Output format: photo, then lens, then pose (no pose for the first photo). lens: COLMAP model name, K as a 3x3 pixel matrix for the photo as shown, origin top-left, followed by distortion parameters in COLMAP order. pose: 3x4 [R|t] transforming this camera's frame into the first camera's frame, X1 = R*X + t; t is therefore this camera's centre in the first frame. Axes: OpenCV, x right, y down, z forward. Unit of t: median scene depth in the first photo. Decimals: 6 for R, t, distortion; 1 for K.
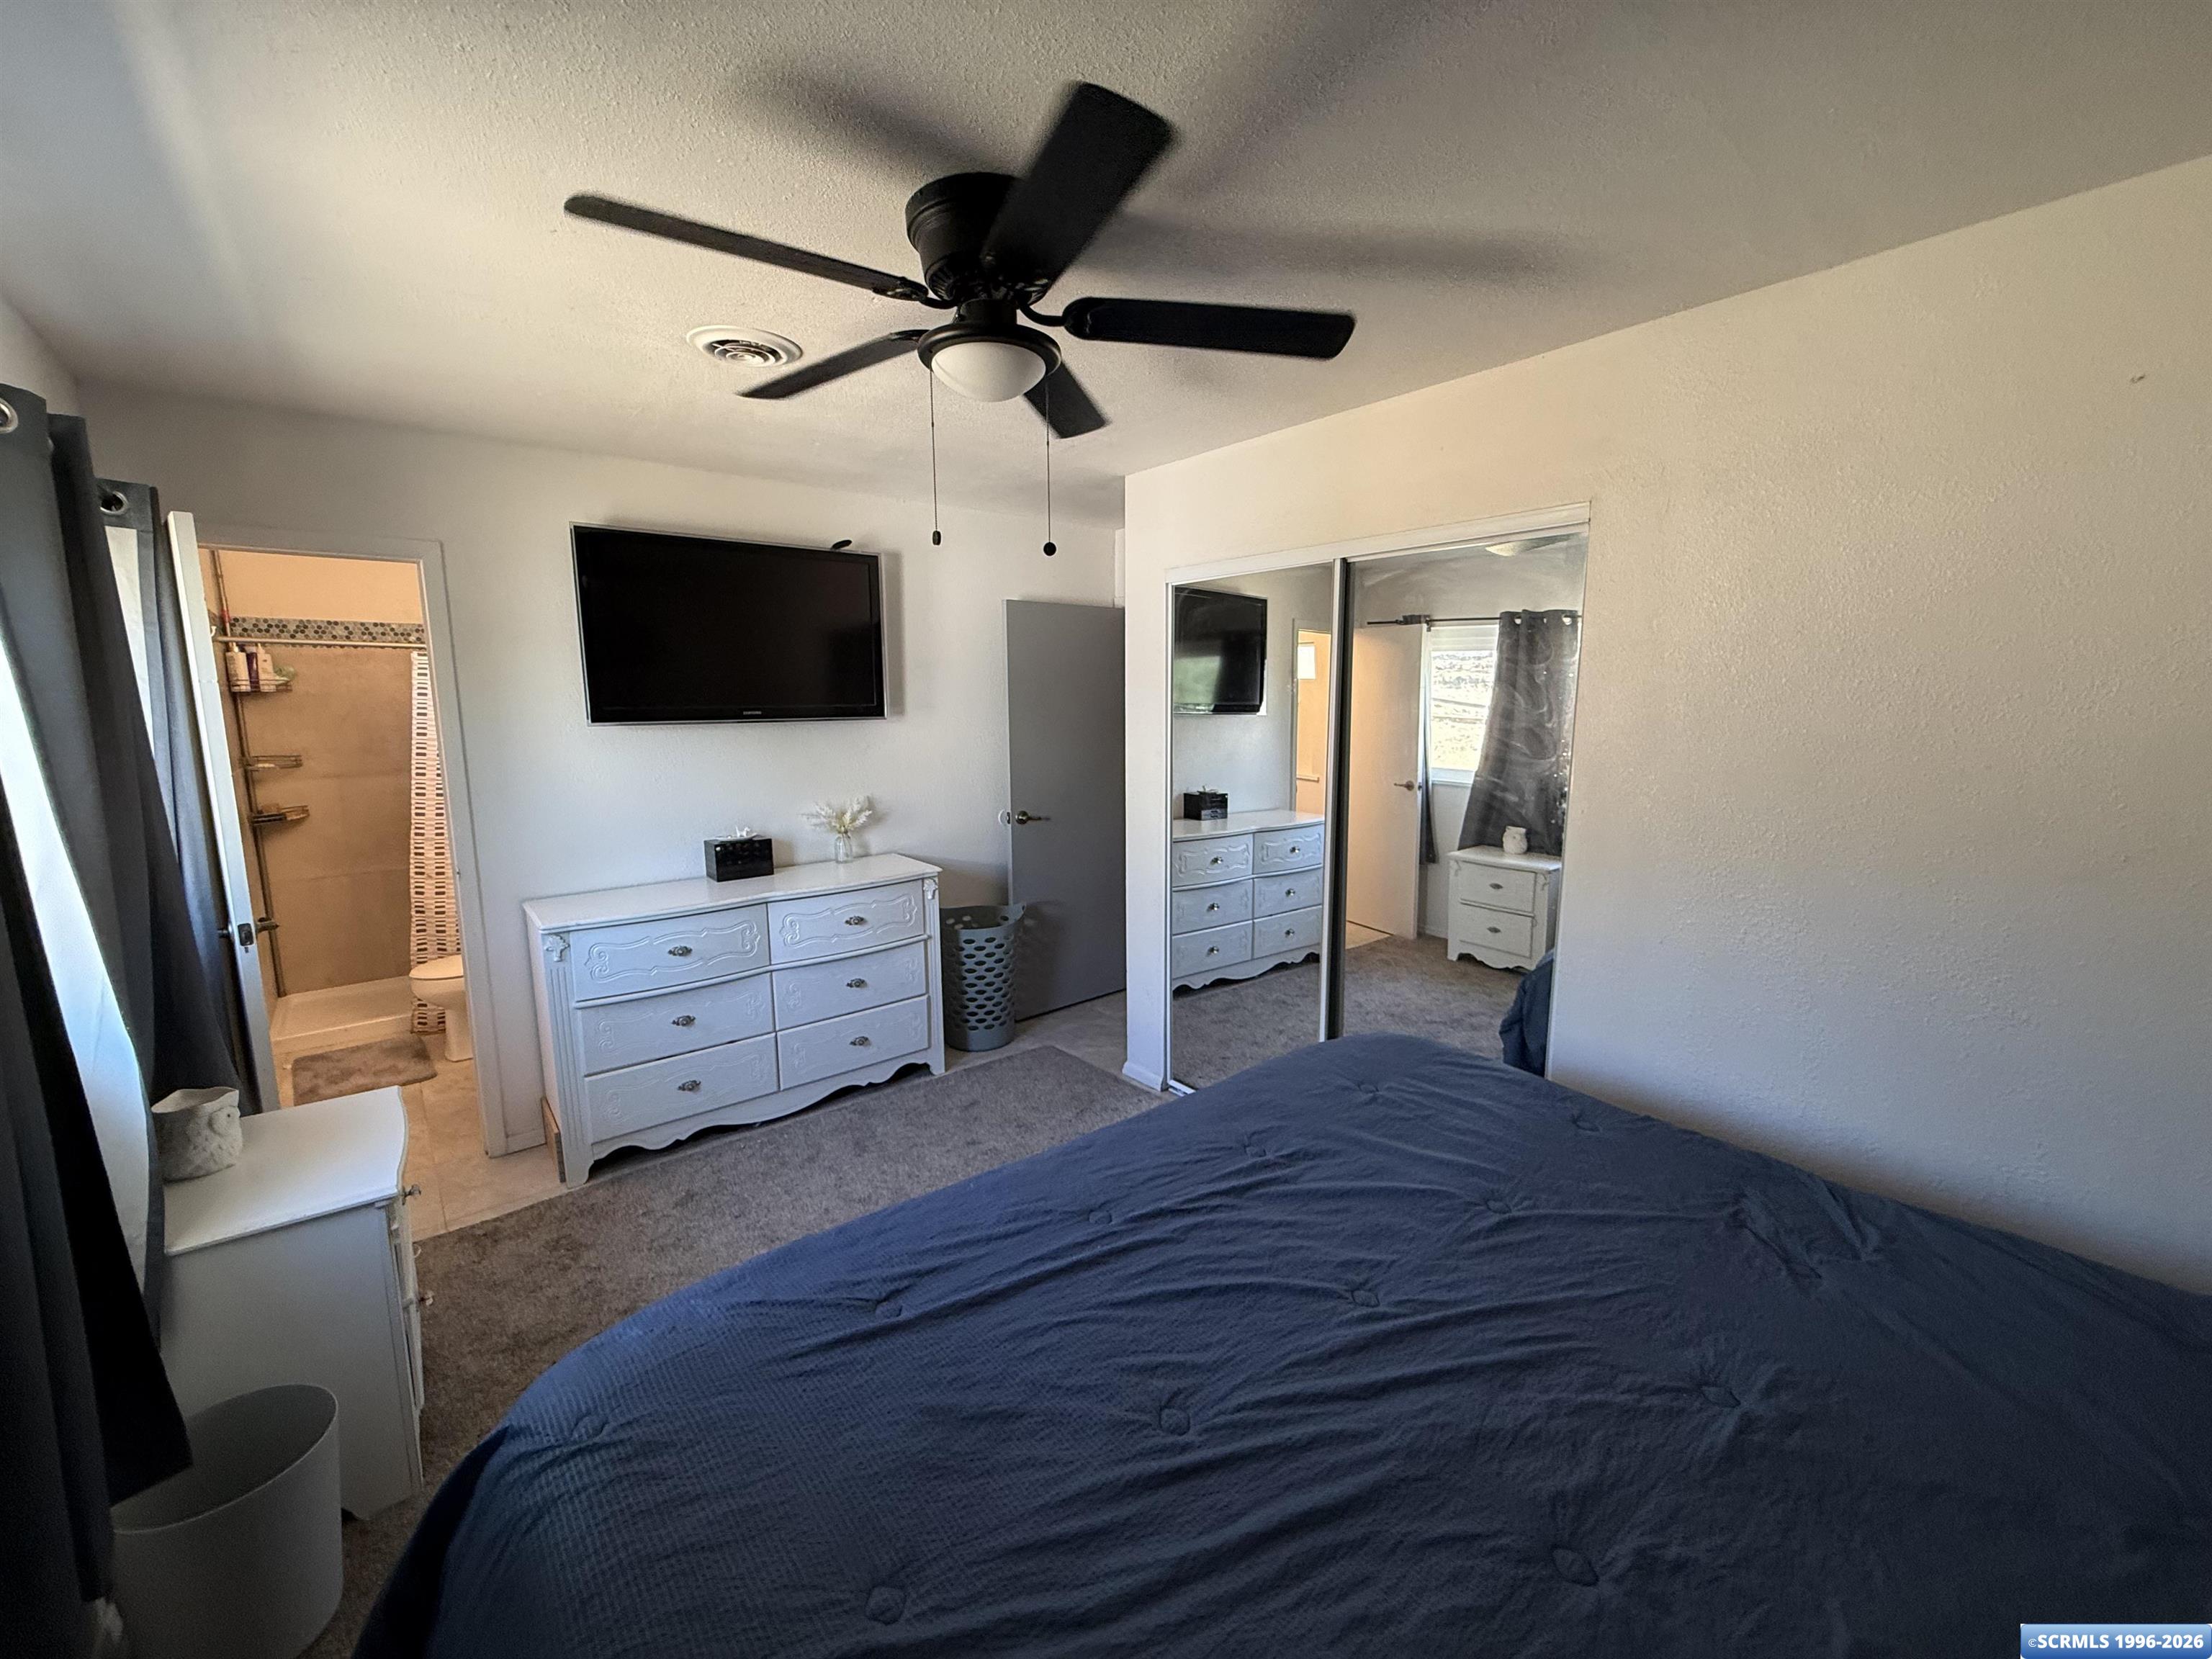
lens RADIAL K [[877.8, 0, 1106.0], [0, 877.8, 829.9], [0, 0, 1]] dist [-0.002259, -0.000141]
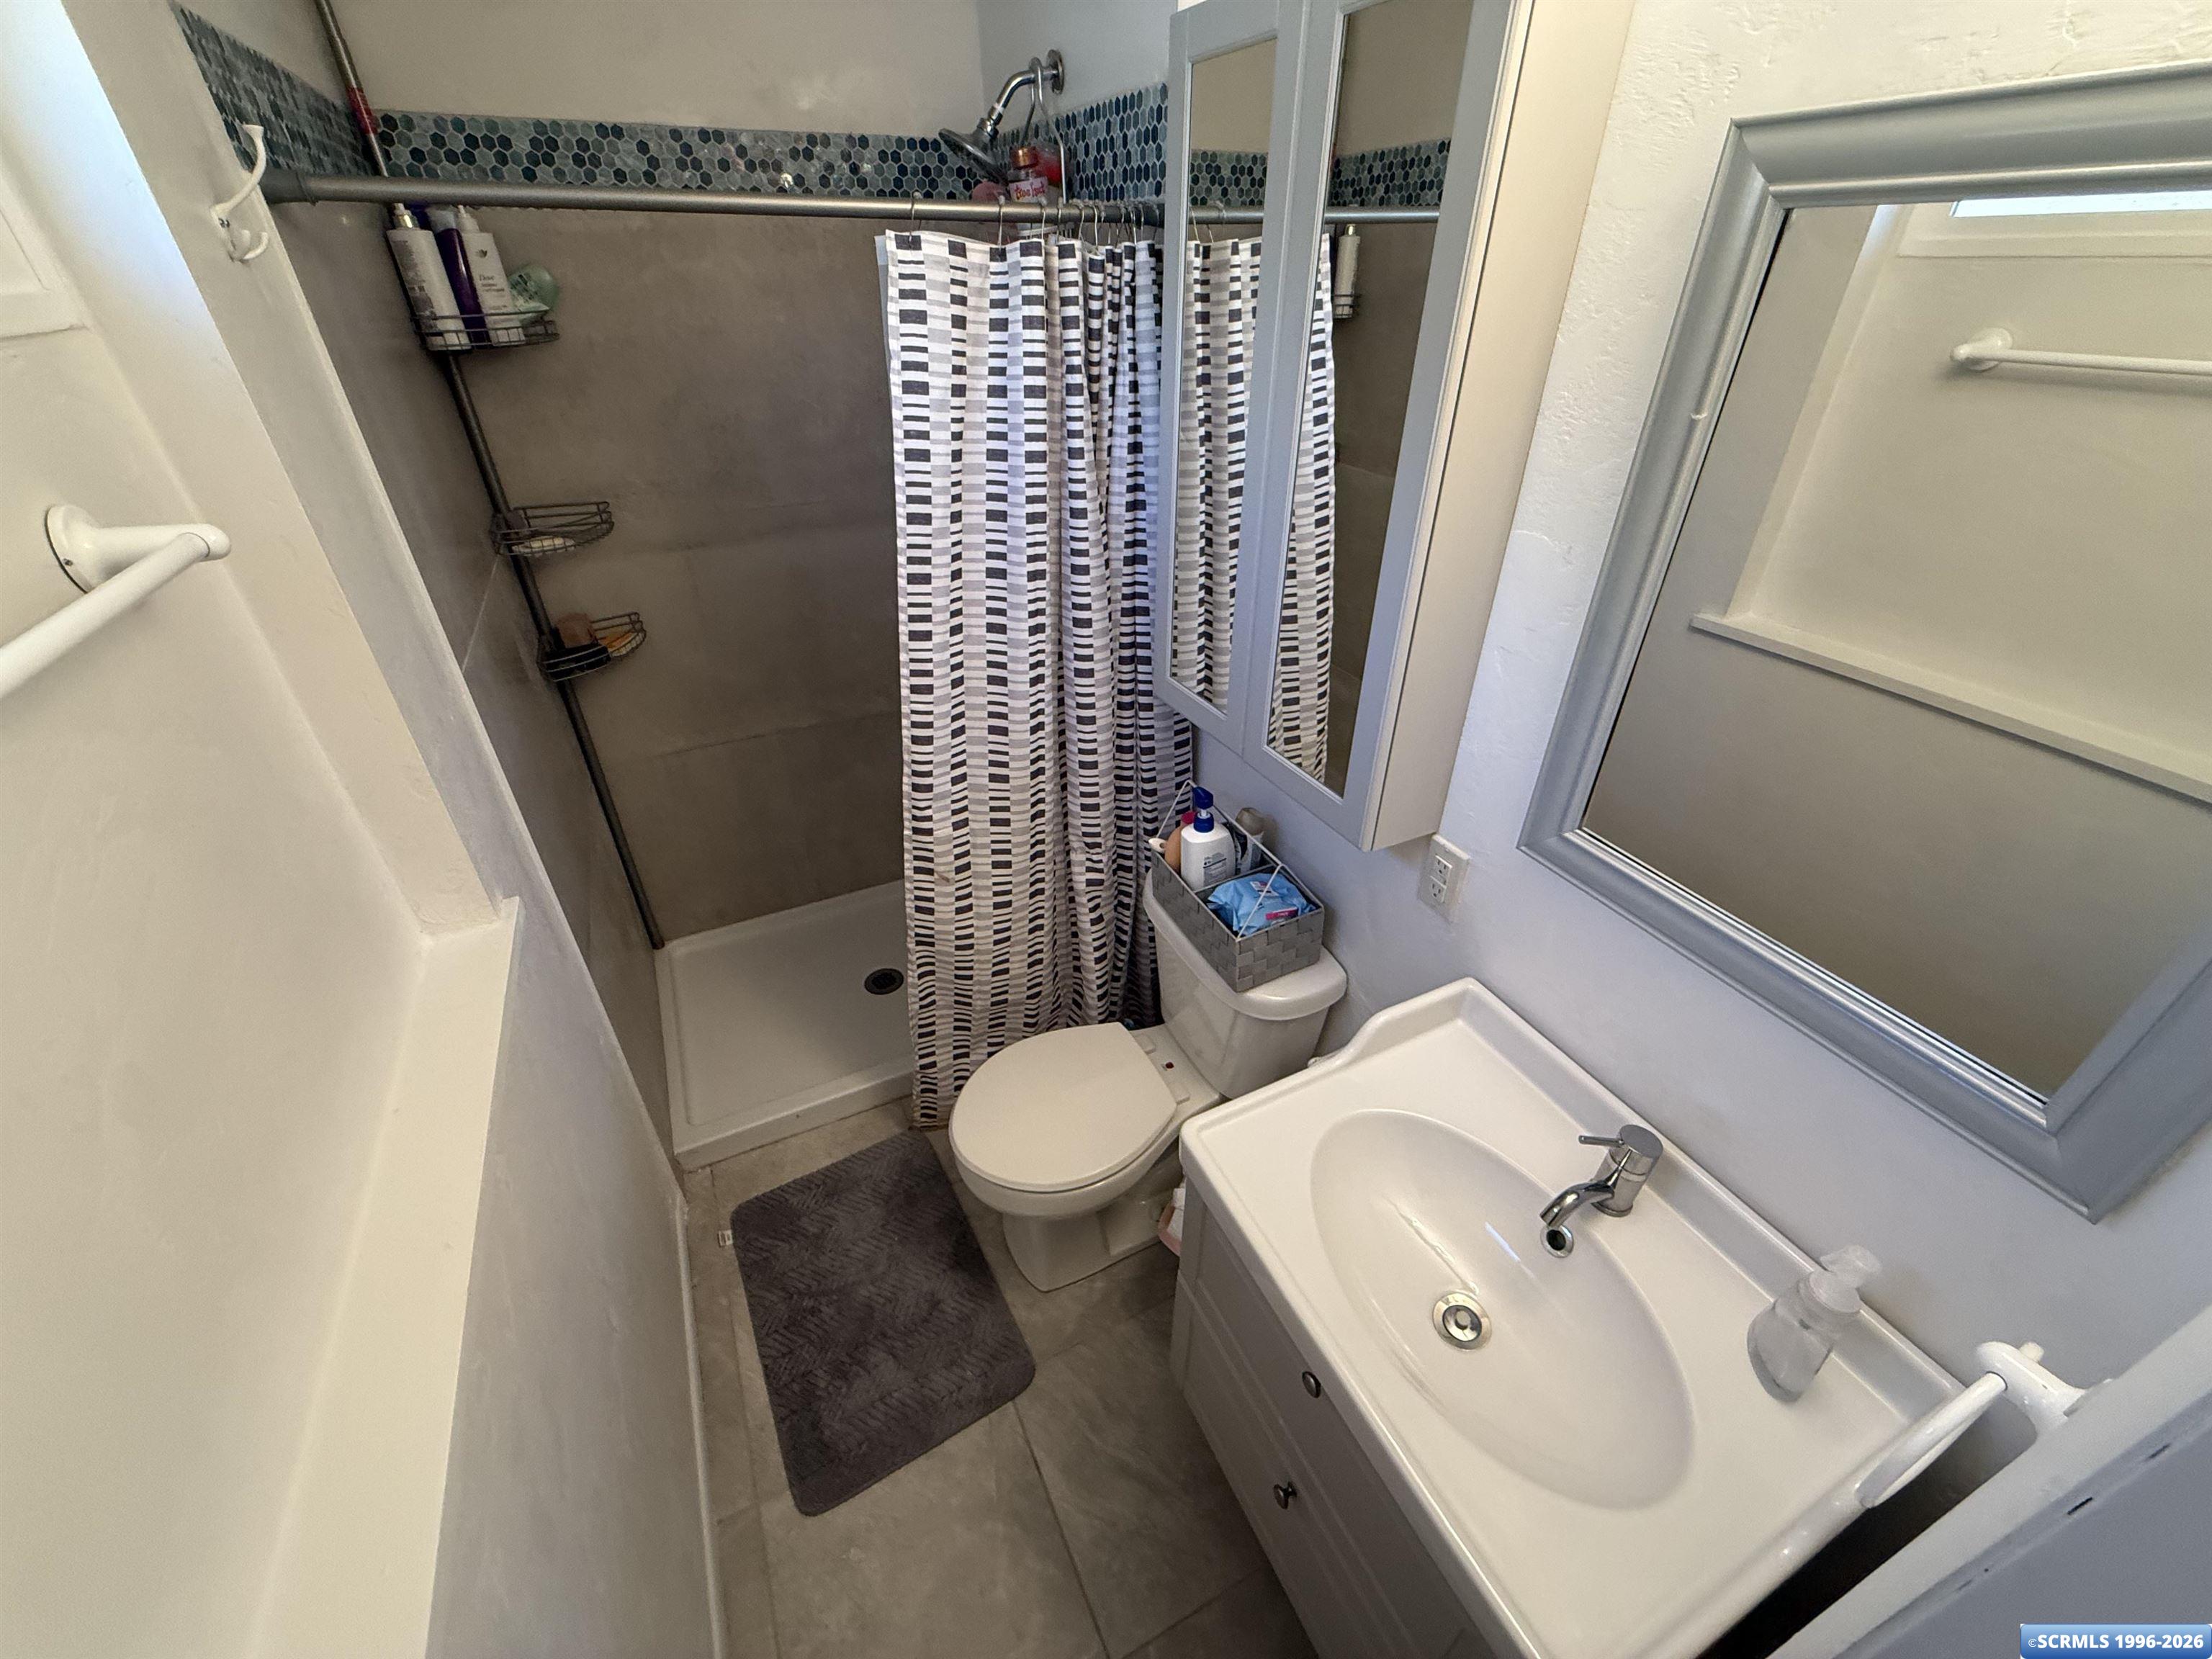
lens RADIAL K [[877.8, 0, 1104.7], [0, 877.8, 828.1], [0, 0, 1]] dist [-0.002259, -0.000141]
pose [[0.970916, 0.136173, -0.196923, -0.585594], [-0.042501, 0.907467, 0.417968, -0.136398], [0.235617, -0.397443, 0.886862, 0.623031]]
